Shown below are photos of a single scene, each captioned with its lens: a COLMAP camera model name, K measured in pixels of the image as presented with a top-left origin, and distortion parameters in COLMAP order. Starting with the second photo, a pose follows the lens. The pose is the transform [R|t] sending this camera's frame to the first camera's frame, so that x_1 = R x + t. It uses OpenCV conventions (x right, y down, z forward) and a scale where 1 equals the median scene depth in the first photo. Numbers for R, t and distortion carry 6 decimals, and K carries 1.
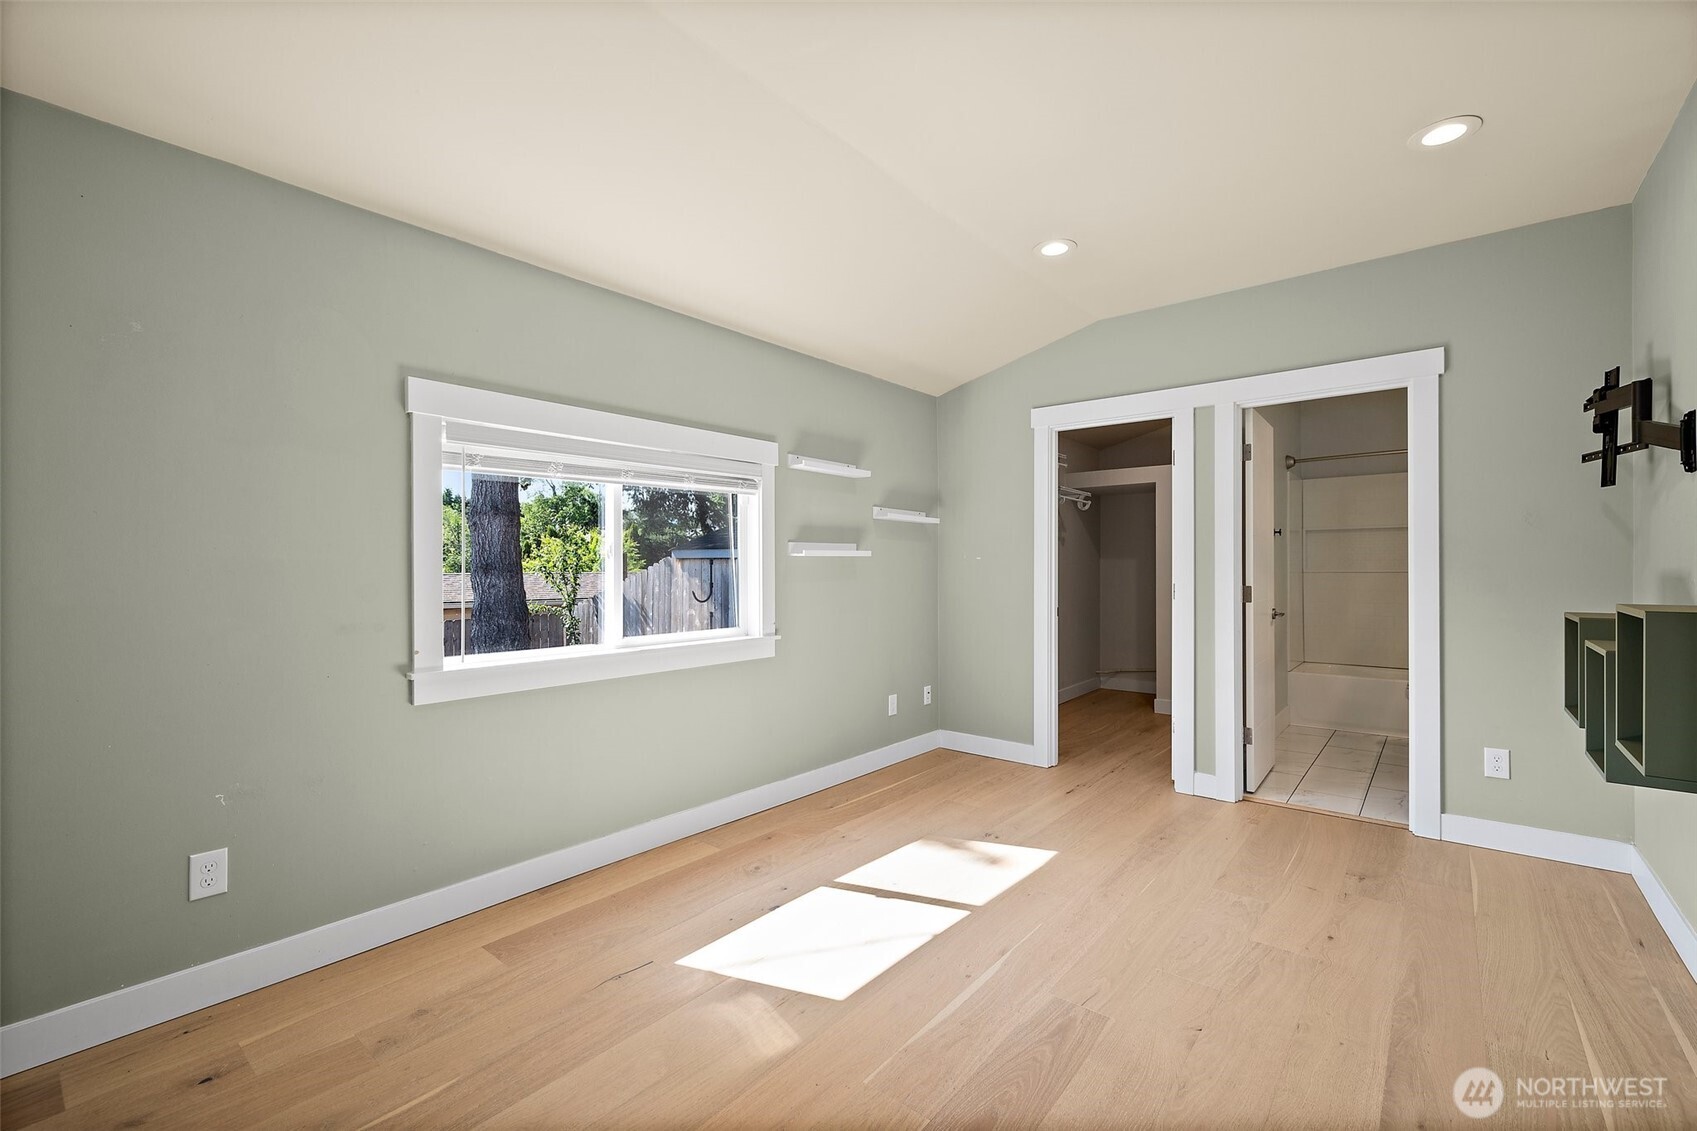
lens RADIAL K [[715.4, 0, 846.5], [0, 715.4, 569.3], [0, 0, 1]] dist [-0.000913, -0.000190]
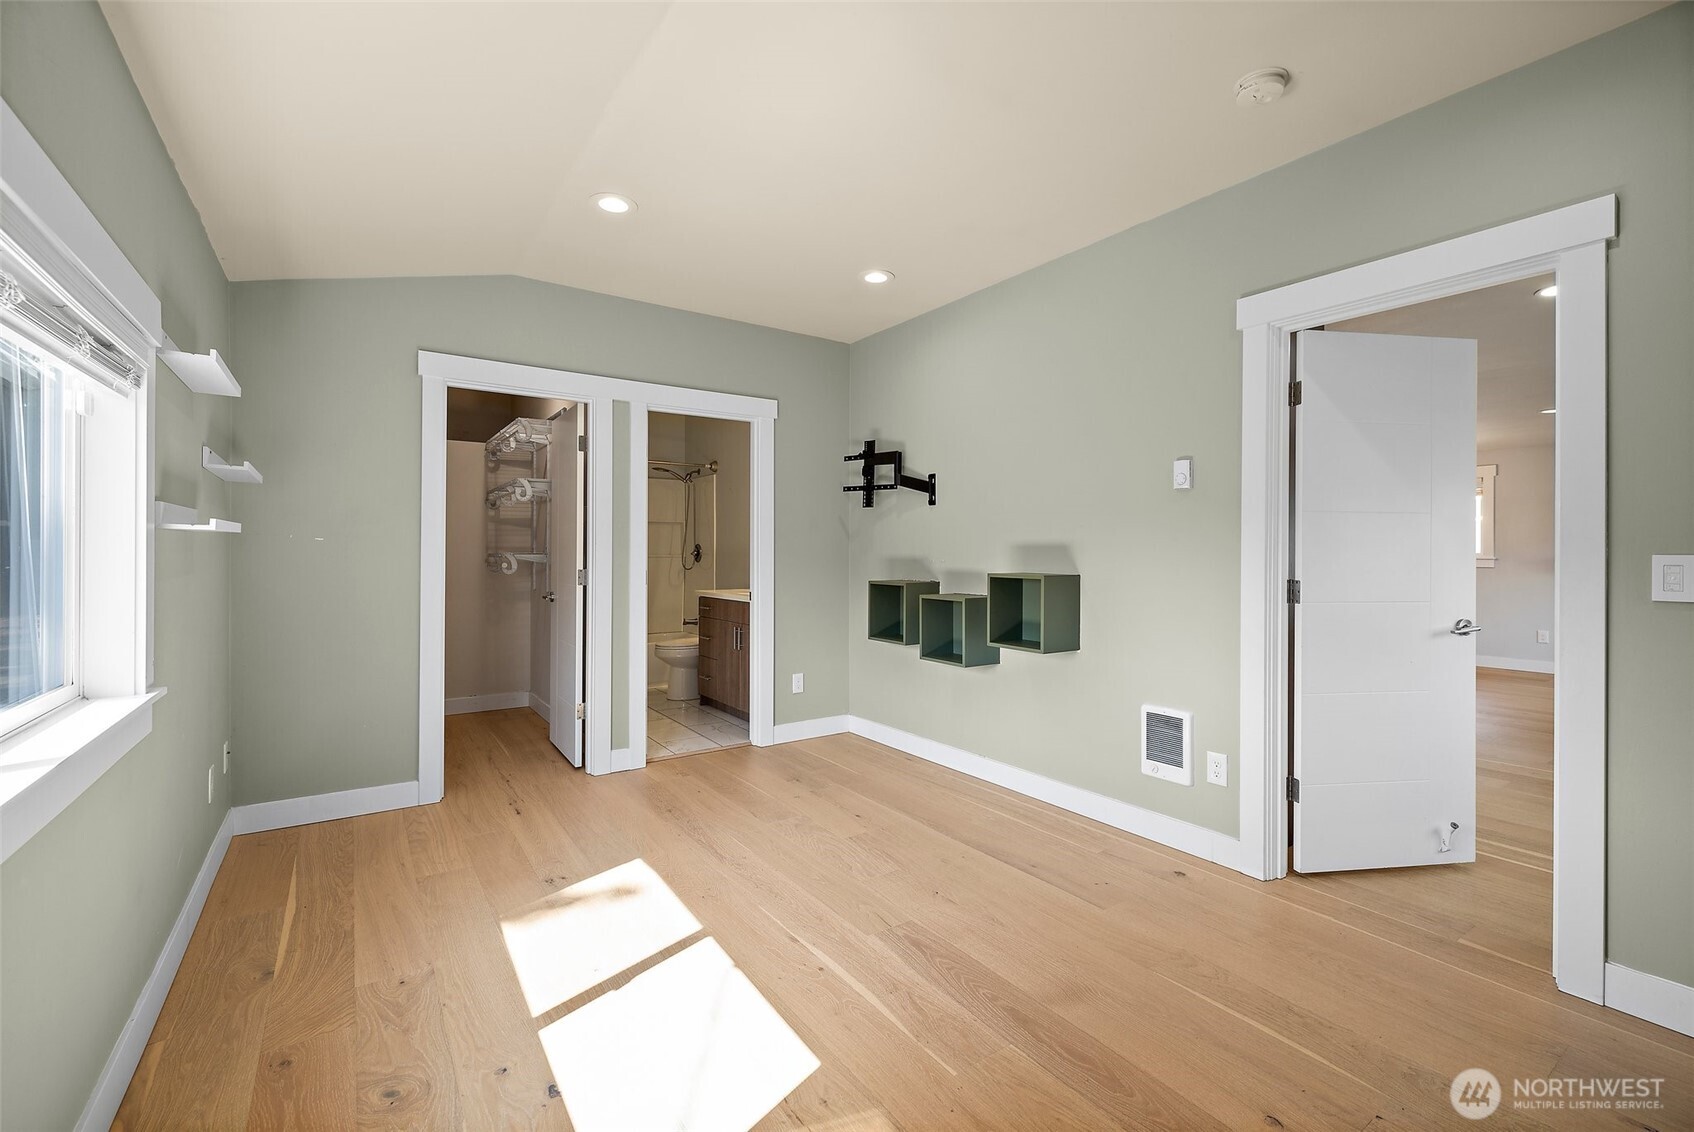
lens RADIAL K [[724.7, 0, 846.4], [0, 724.7, 553.3], [0, 0, 1]] dist [0.001254, 0.000103]
pose [[0.272335, 0.002773, 0.962199, -0.564994], [-0.000423, 0.999996, -0.002763, 0.000467], [-0.962202, 0.000345, 0.272335, 0.503068]]
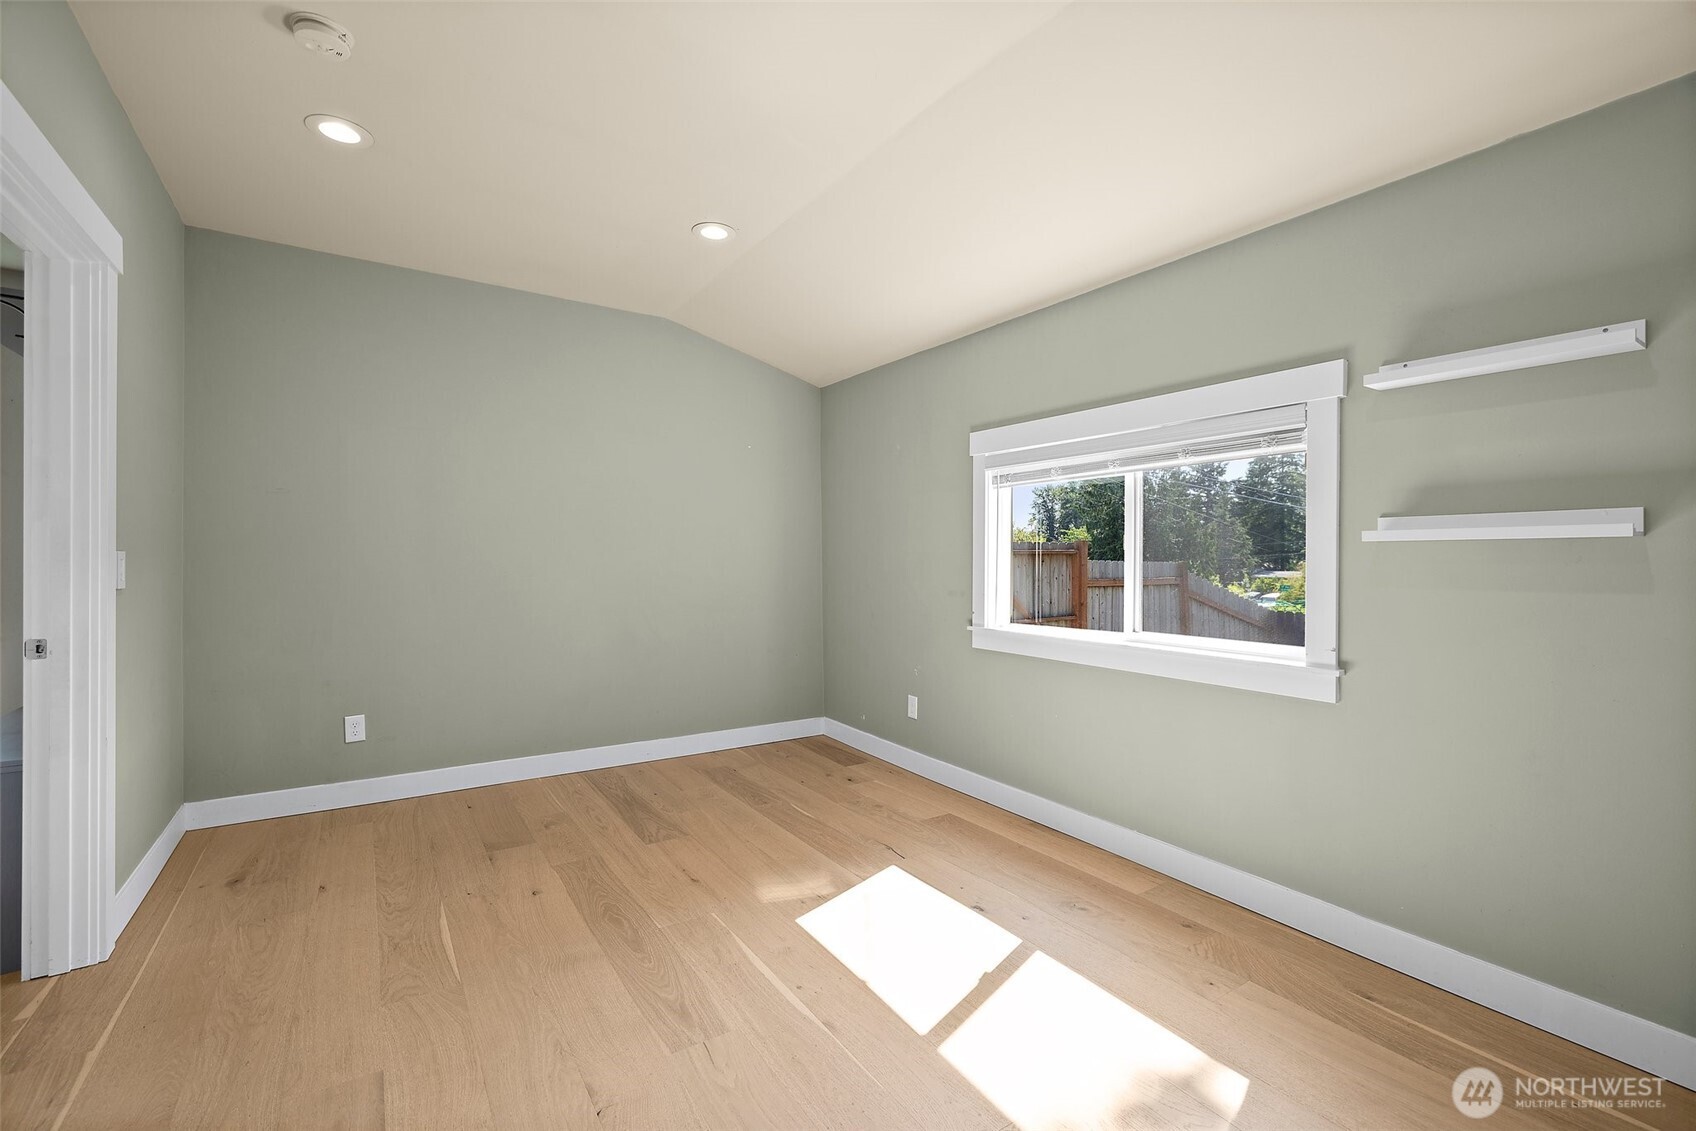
lens RADIAL K [[724.2, 0, 854.0], [0, 724.2, 557.9], [0, 0, 1]] dist [-0.000656, -0.000173]
pose [[-0.276354, 0.002337, -0.961053, 0.776788], [-0.009725, 0.999939, 0.005228, -0.005047], [0.961007, 0.010791, -0.276315, 0.962771]]
